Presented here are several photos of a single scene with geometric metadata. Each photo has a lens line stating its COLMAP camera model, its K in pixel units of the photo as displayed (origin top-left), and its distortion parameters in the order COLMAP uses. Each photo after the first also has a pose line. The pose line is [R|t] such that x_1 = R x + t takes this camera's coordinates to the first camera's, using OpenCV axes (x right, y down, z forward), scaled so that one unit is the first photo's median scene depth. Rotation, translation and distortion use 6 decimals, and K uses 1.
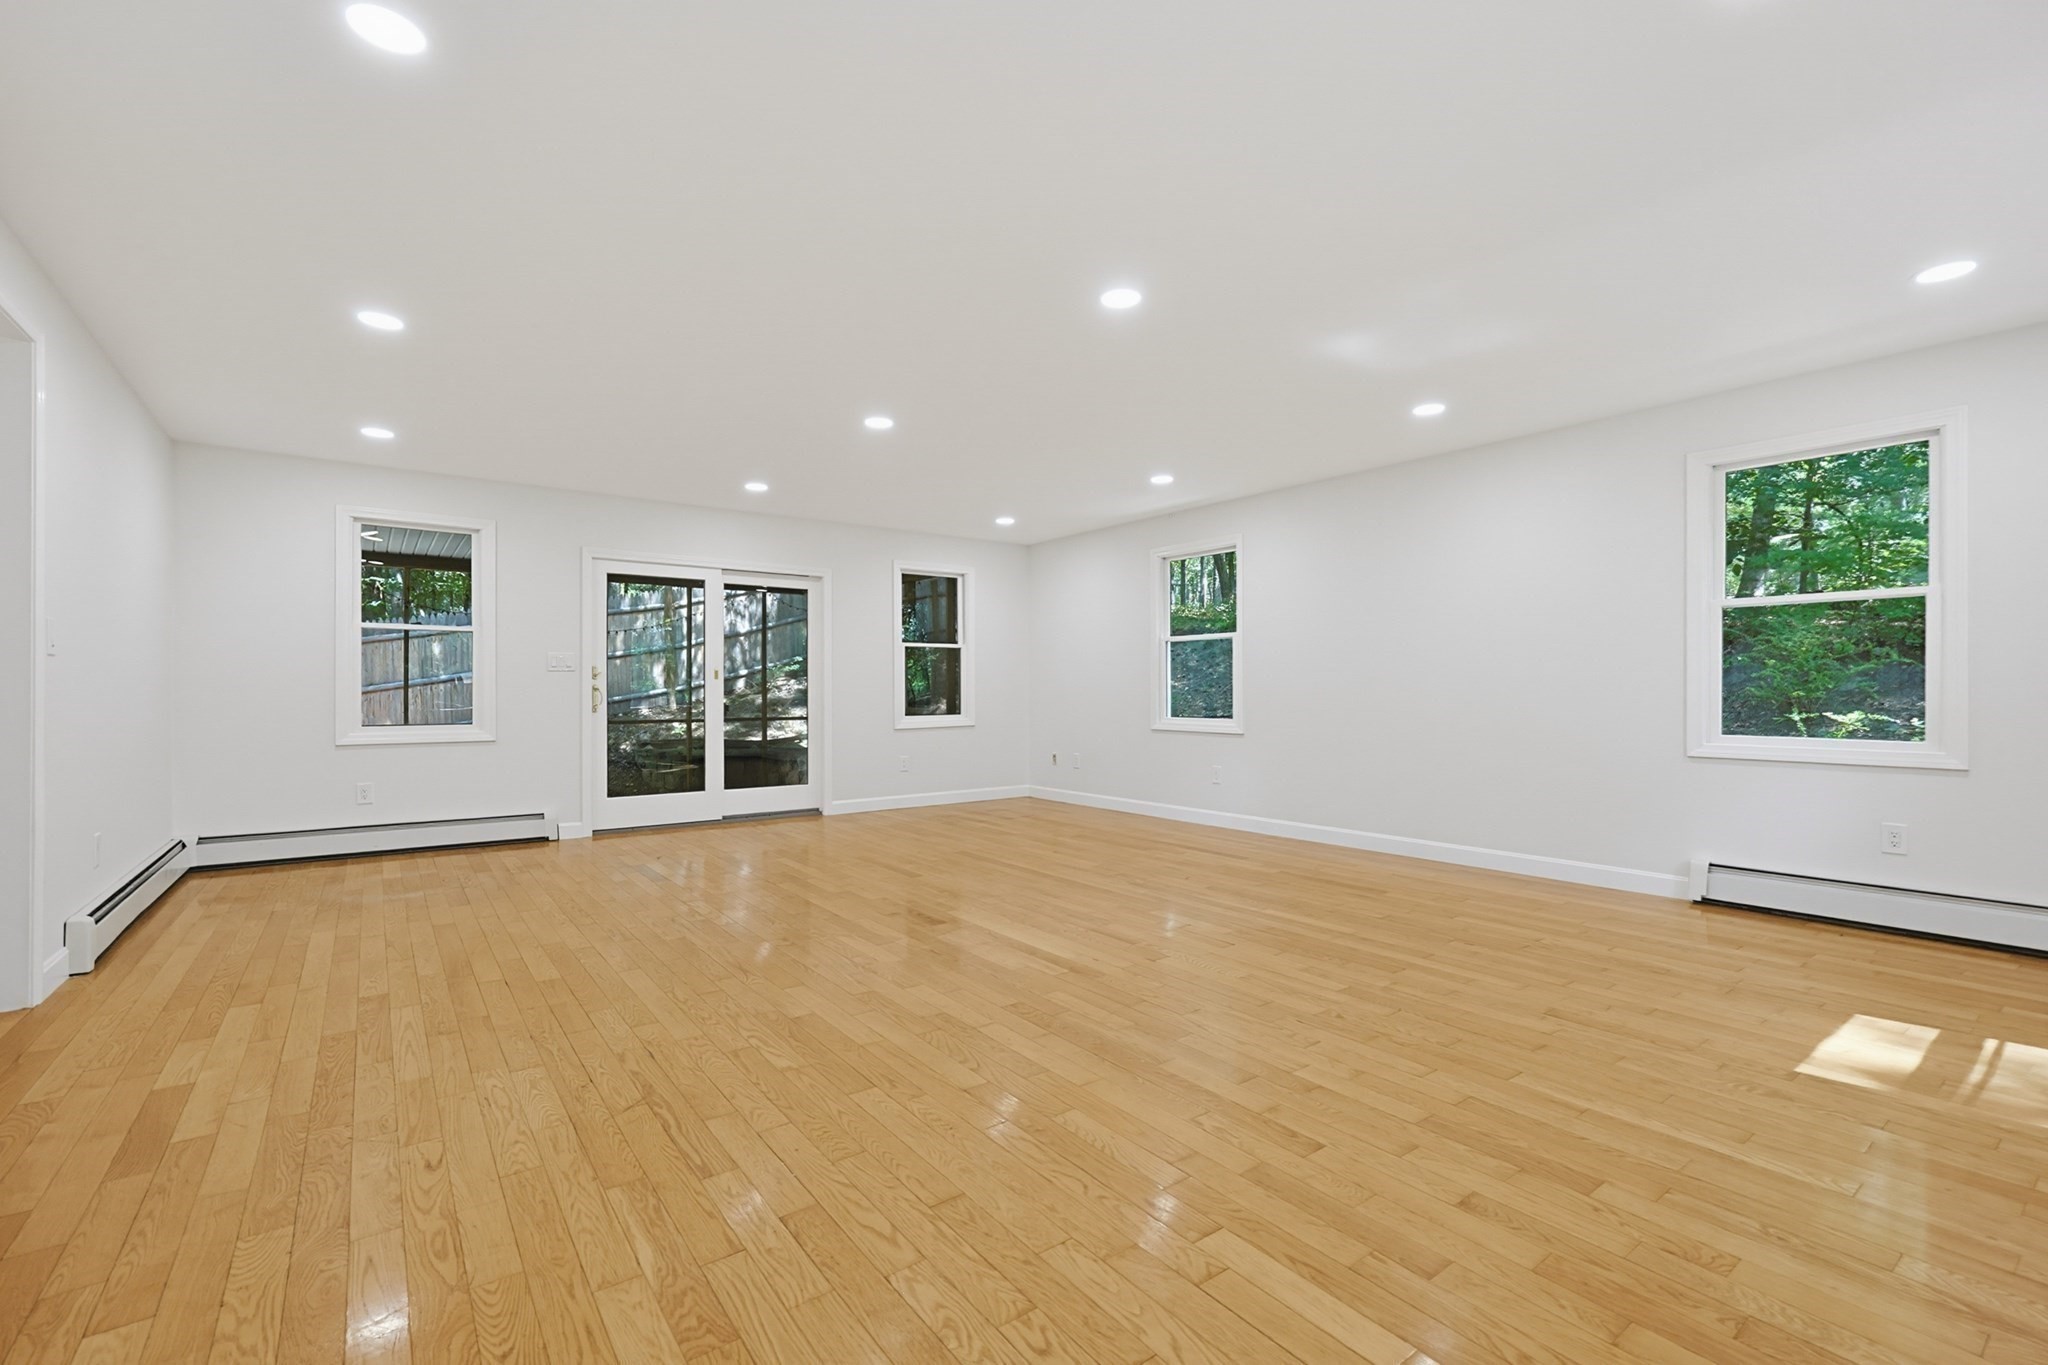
lens RADIAL K [[892.3, 0, 1023.3], [0, 892.3, 703.6], [0, 0, 1]] dist [0.001258, -0.000093]
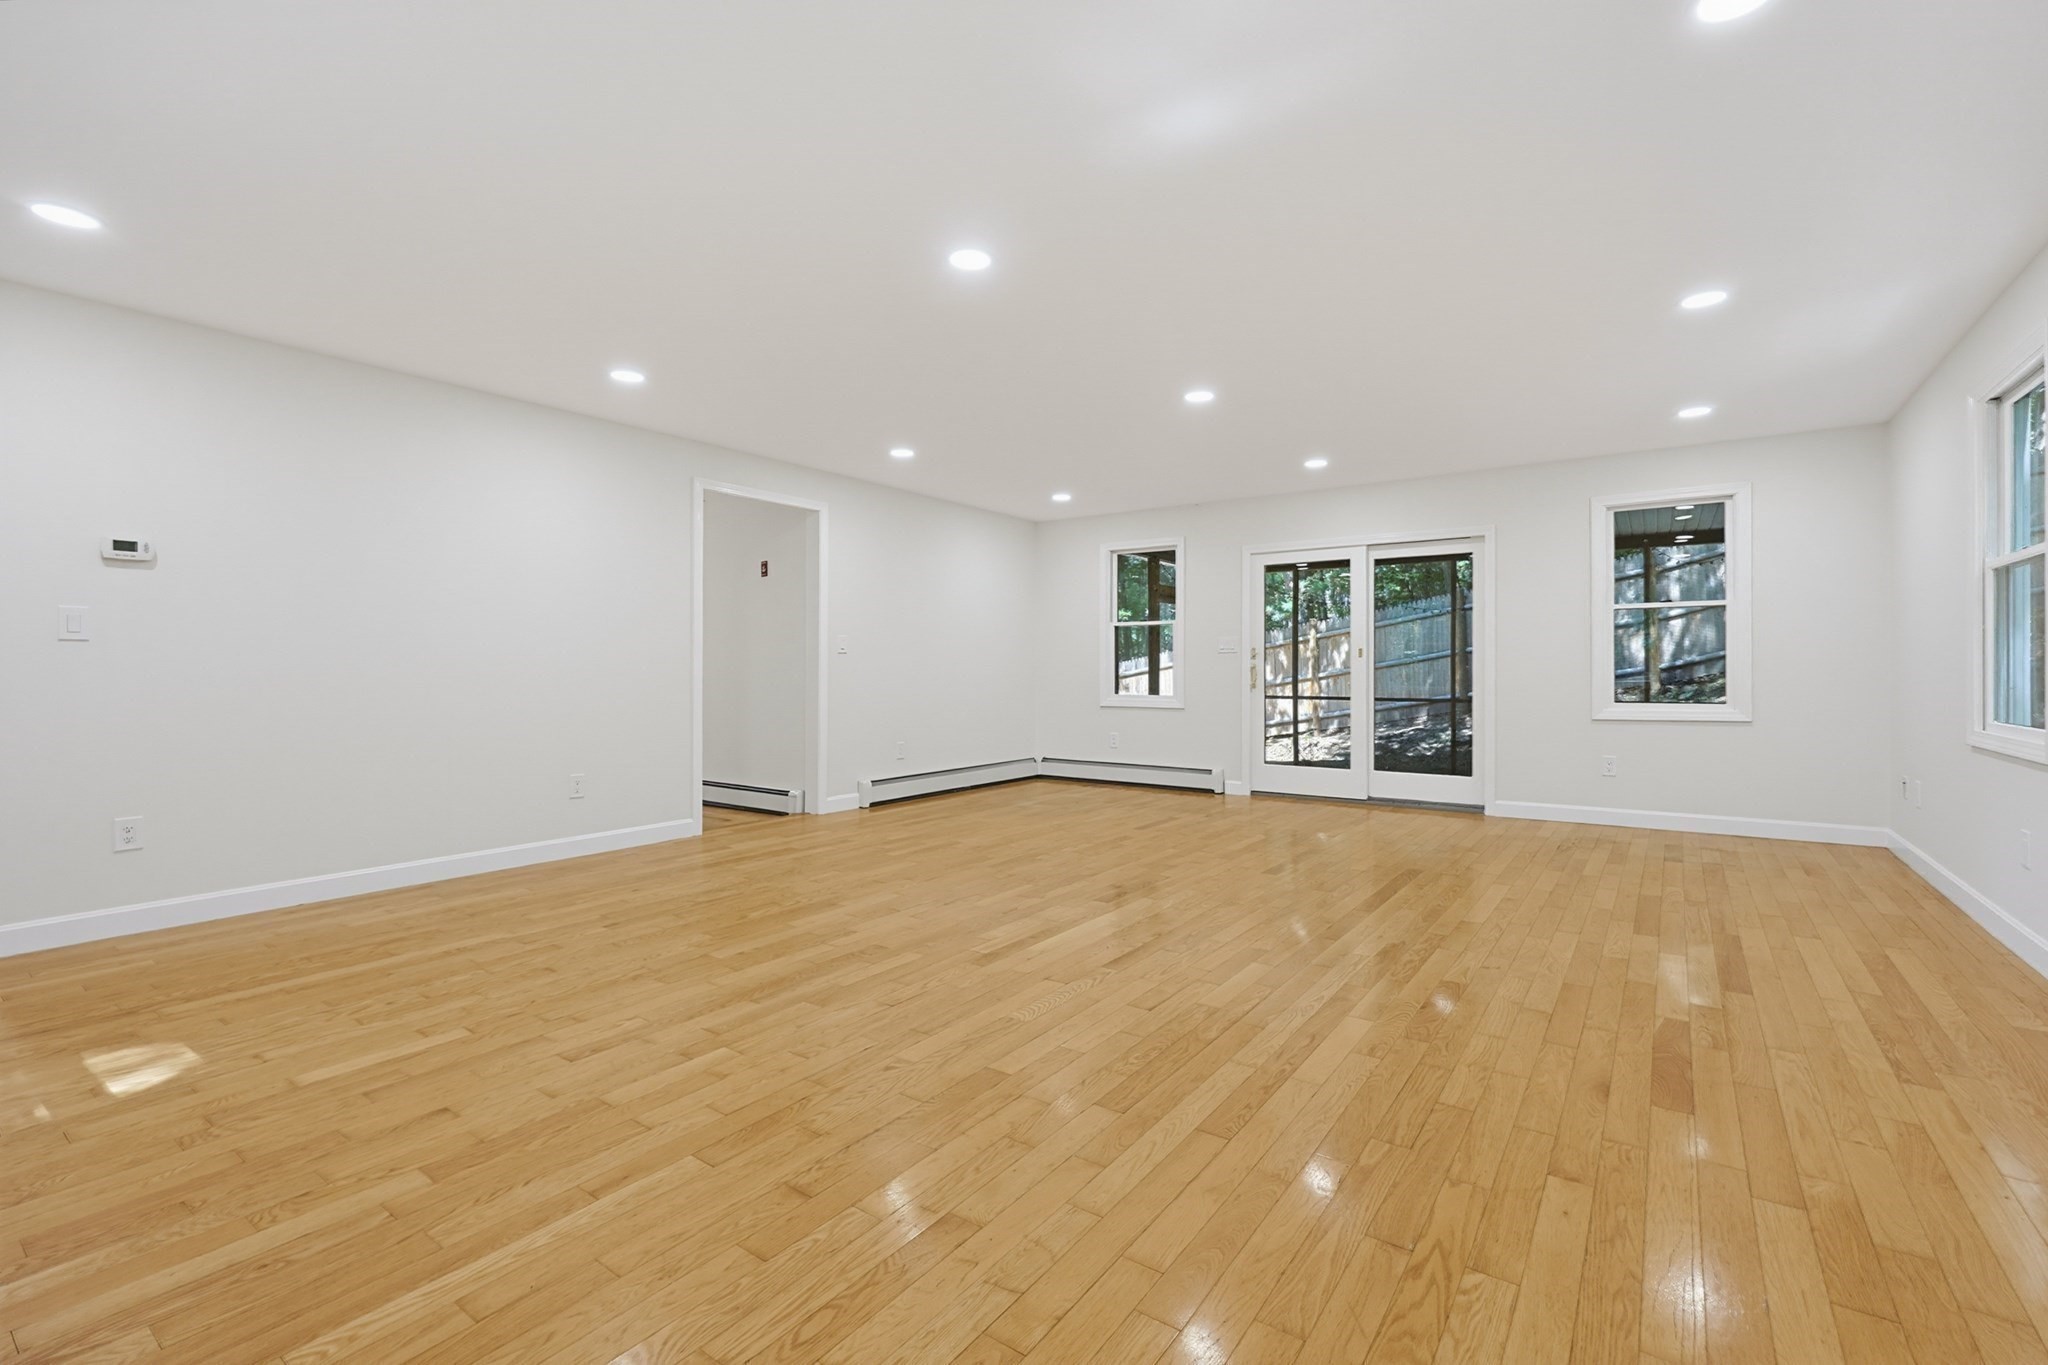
lens RADIAL K [[877.1, 0, 1039.1], [0, 877.1, 686.3], [0, 0, 1]] dist [-0.000736, -0.000403]
pose [[0.314548, 0.017301, -0.949084, 0.703069], [-0.011848, 0.999828, 0.014299, -0.007935], [0.949168, 0.006747, 0.314699, 0.531396]]
